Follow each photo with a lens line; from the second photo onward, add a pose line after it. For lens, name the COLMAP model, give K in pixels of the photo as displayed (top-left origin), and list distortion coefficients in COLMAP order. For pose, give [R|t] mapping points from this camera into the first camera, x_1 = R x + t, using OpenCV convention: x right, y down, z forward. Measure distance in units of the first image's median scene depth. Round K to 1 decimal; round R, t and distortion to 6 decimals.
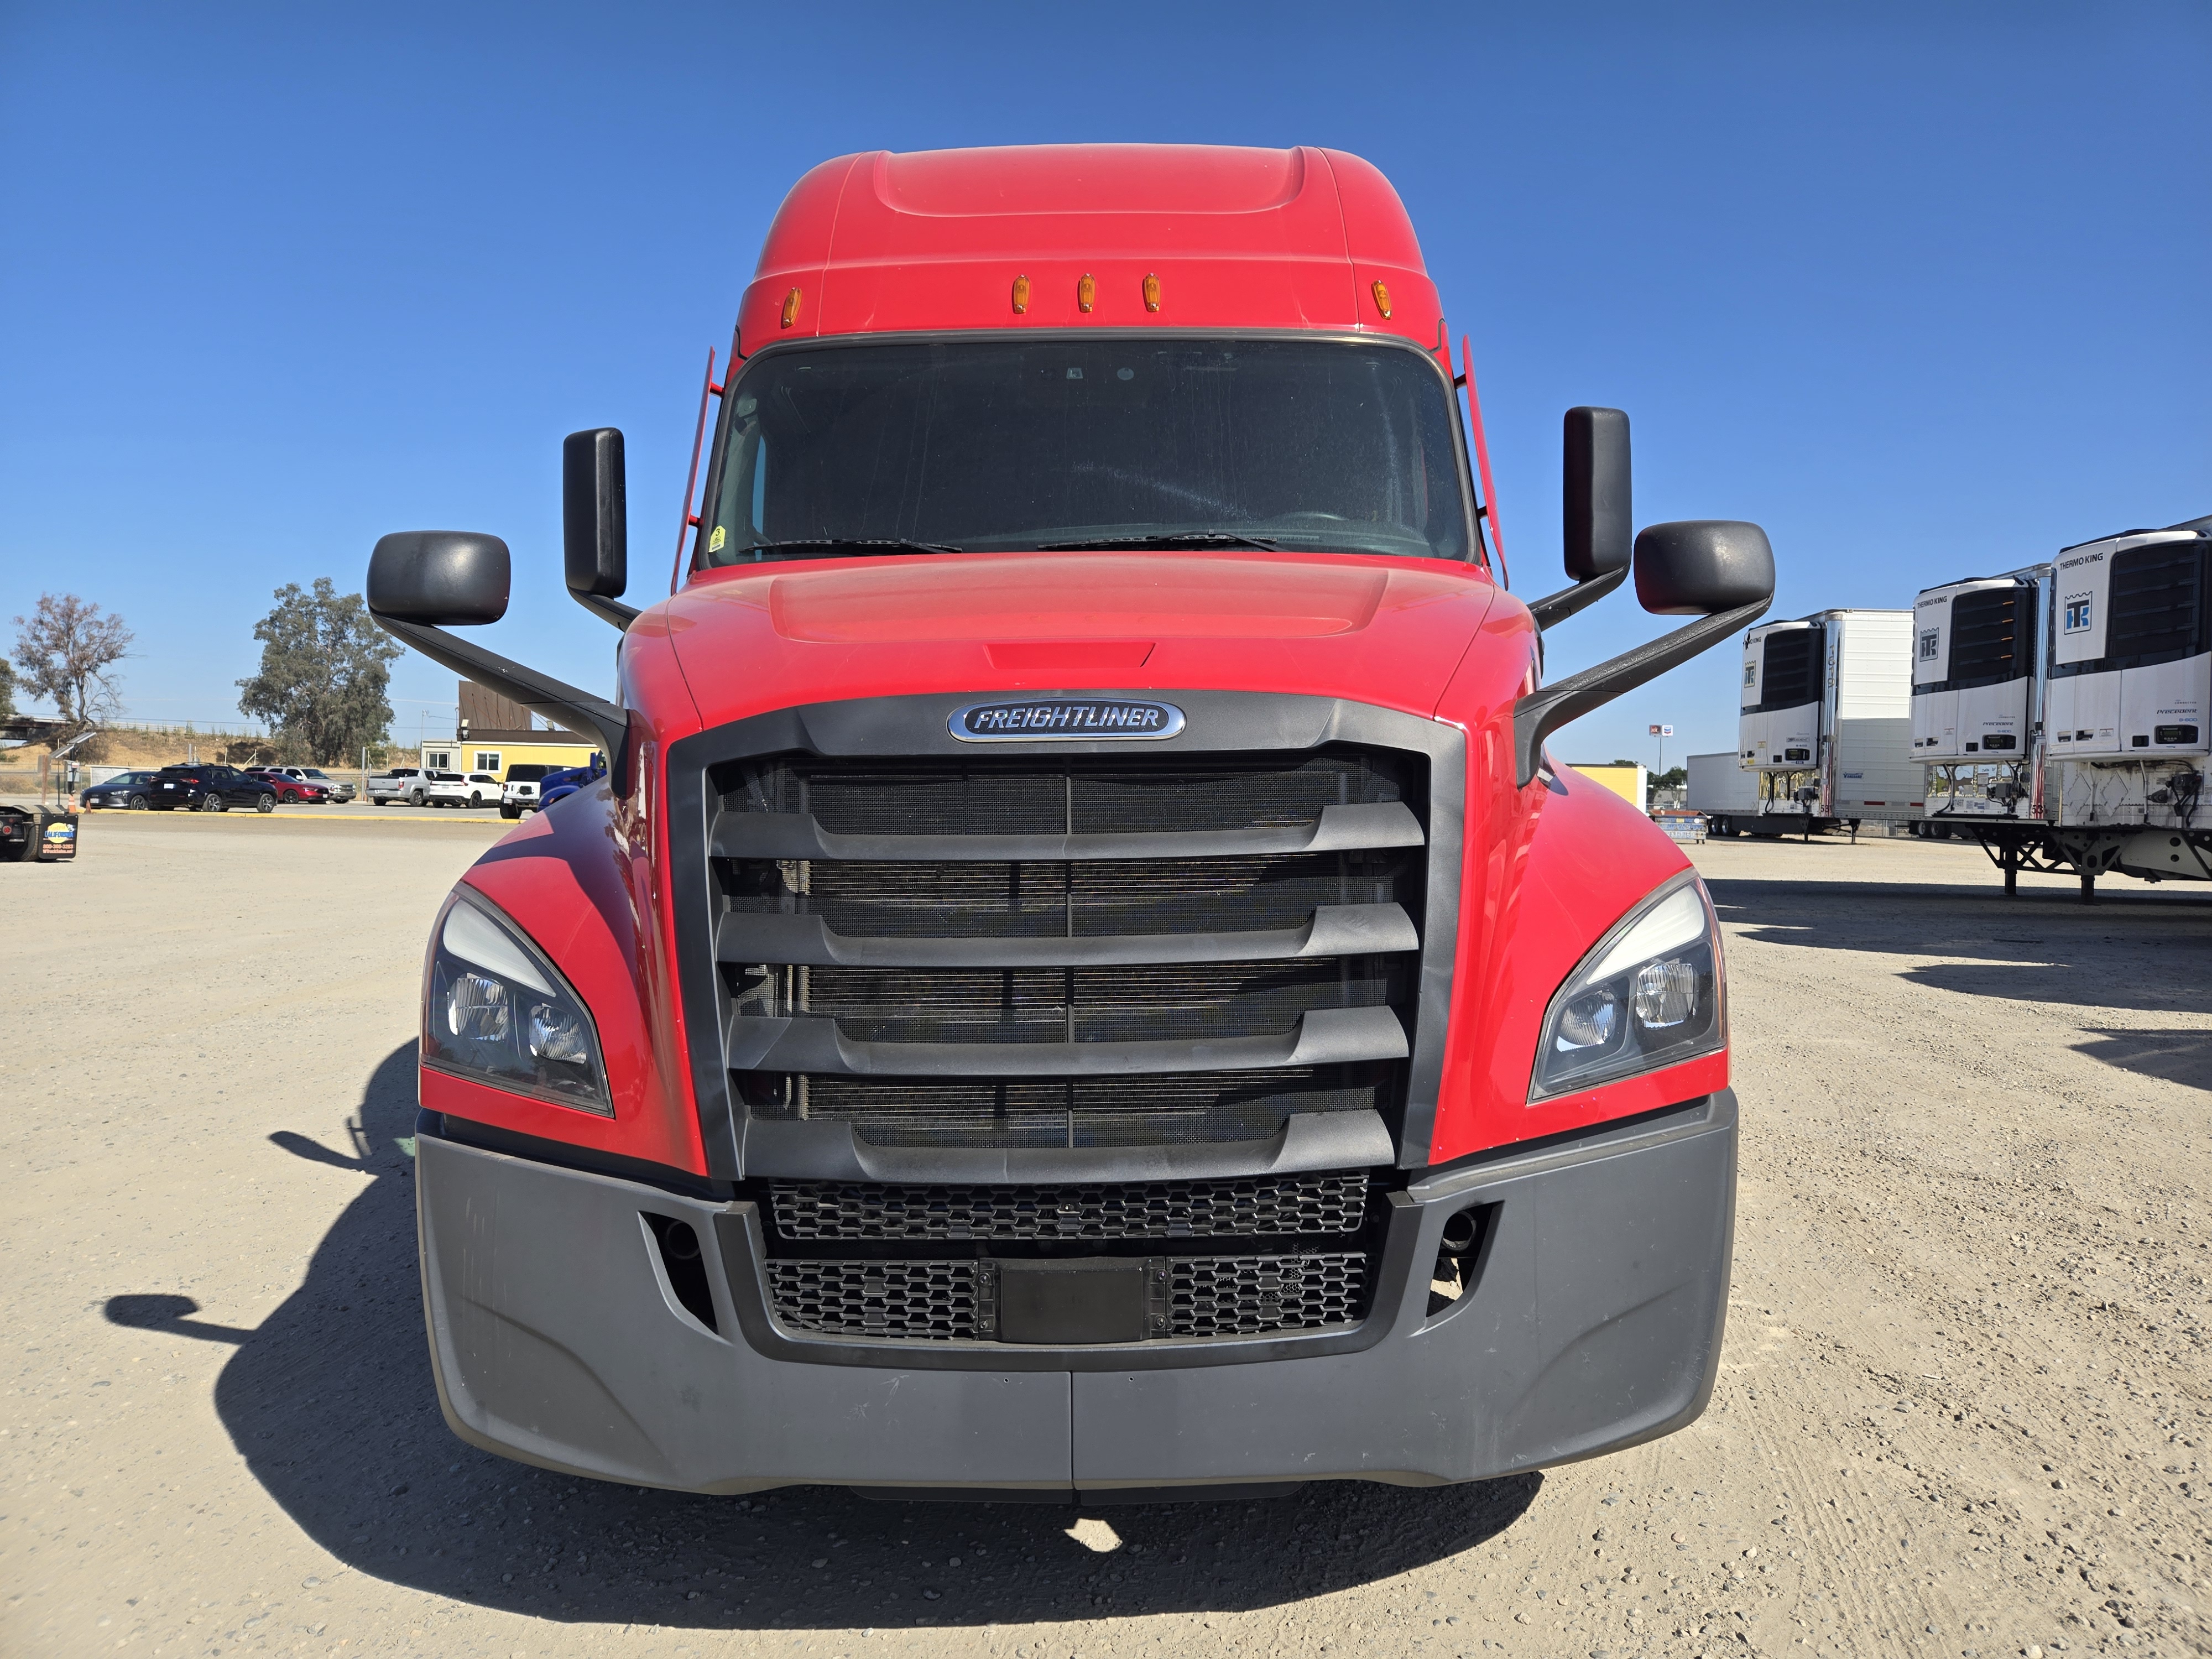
lens RADIAL K [[1477.5, 0, 1113.4], [0, 1477.5, 795.3], [0, 0, 1]] dist [0.046109, -0.019335]
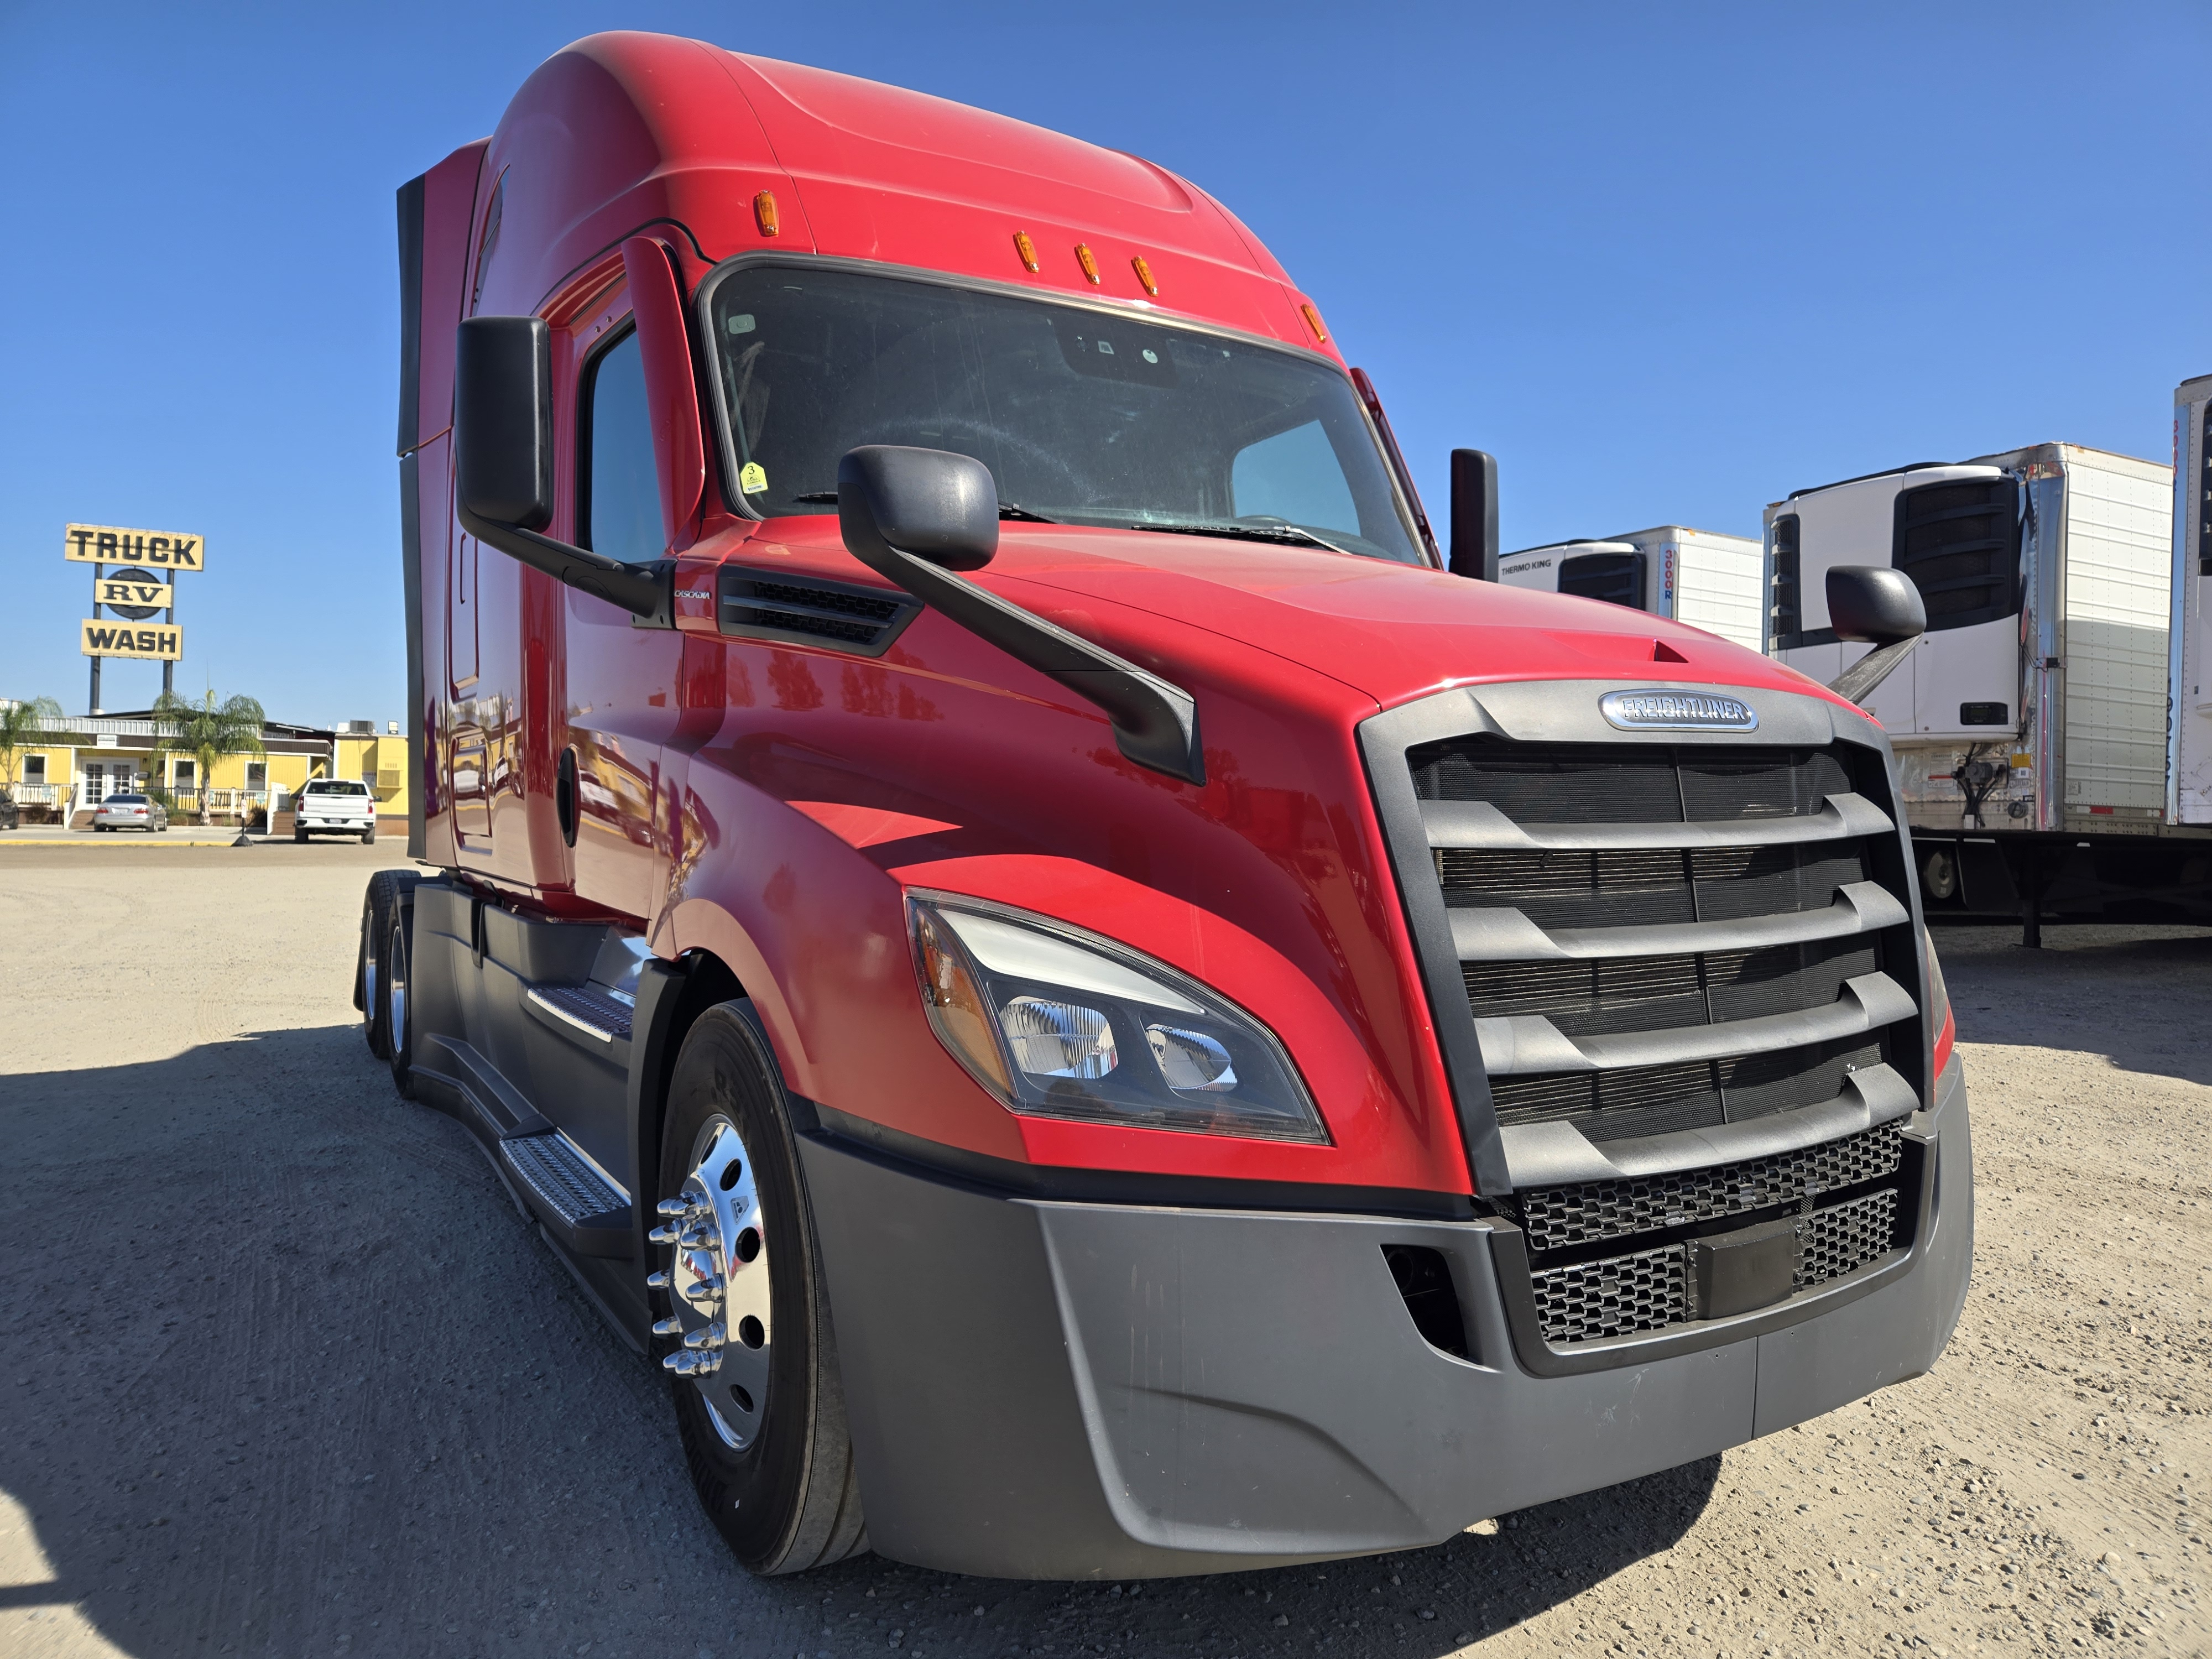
lens RADIAL K [[1477.5, 0, 1108.7], [0, 1477.5, 785.7], [0, 0, 1]] dist [0.046109, -0.019335]
pose [[0.860244, 0.005634, 0.509852, -0.254747], [-0.002602, 0.999974, -0.006660, 0.002456], [-0.509877, 0.004402, 0.860236, 0.087146]]
